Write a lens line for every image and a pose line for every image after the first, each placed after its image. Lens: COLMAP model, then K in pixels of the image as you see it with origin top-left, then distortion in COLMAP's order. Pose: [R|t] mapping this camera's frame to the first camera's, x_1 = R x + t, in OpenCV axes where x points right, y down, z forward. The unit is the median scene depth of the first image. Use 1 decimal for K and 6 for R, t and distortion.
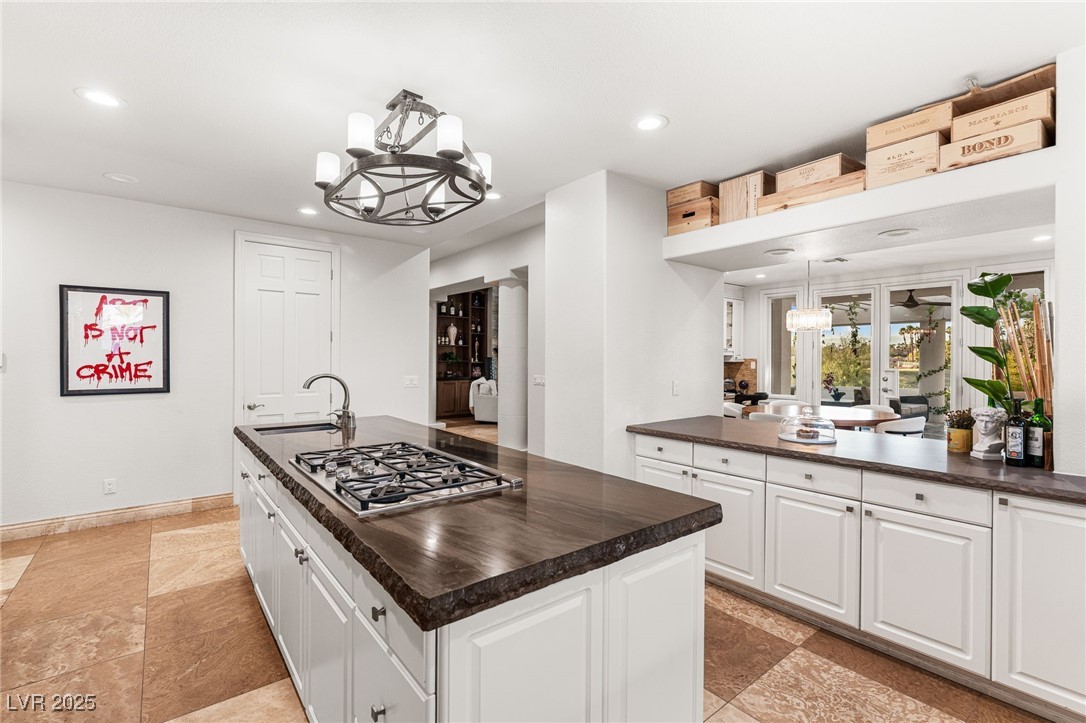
lens RADIAL K [[494.0, 0, 540.4], [0, 494.0, 360.4], [0, 0, 1]] dist [-0.001758, 0.000524]
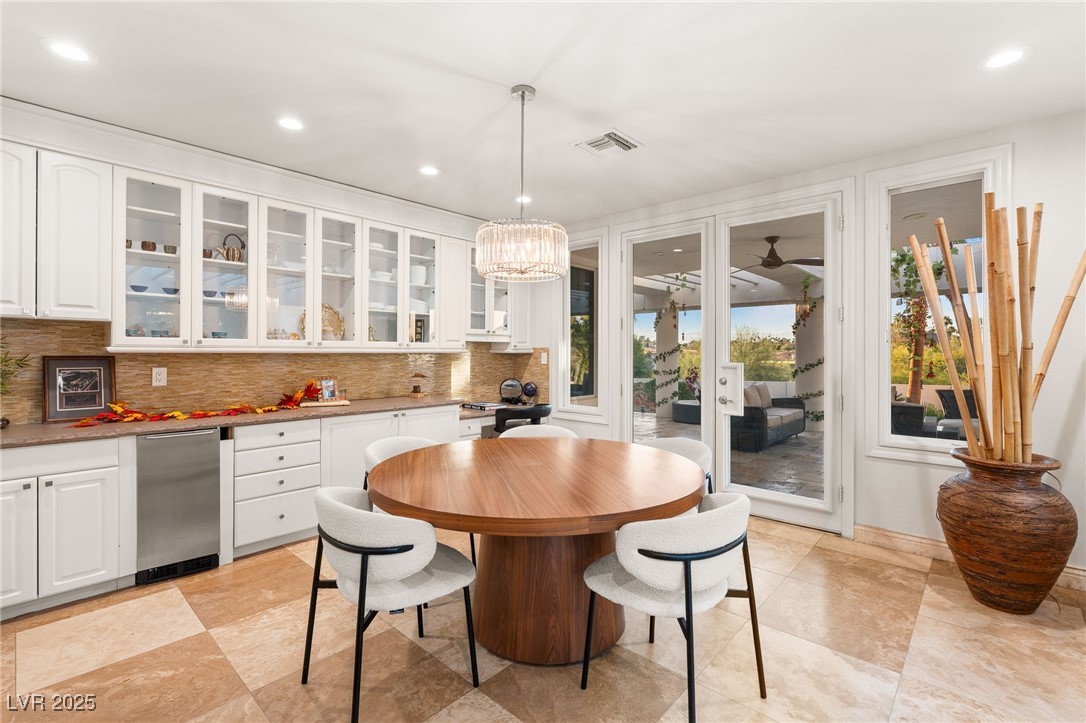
lens RADIAL K [[494.0, 0, 542.0], [0, 494.0, 353.7], [0, 0, 1]] dist [-0.001758, 0.000524]
pose [[0.987624, -0.002855, 0.156813, 0.341527], [0.003120, 0.999994, -0.001442, 0.005105], [-0.156808, 0.001913, 0.987627, 0.397845]]
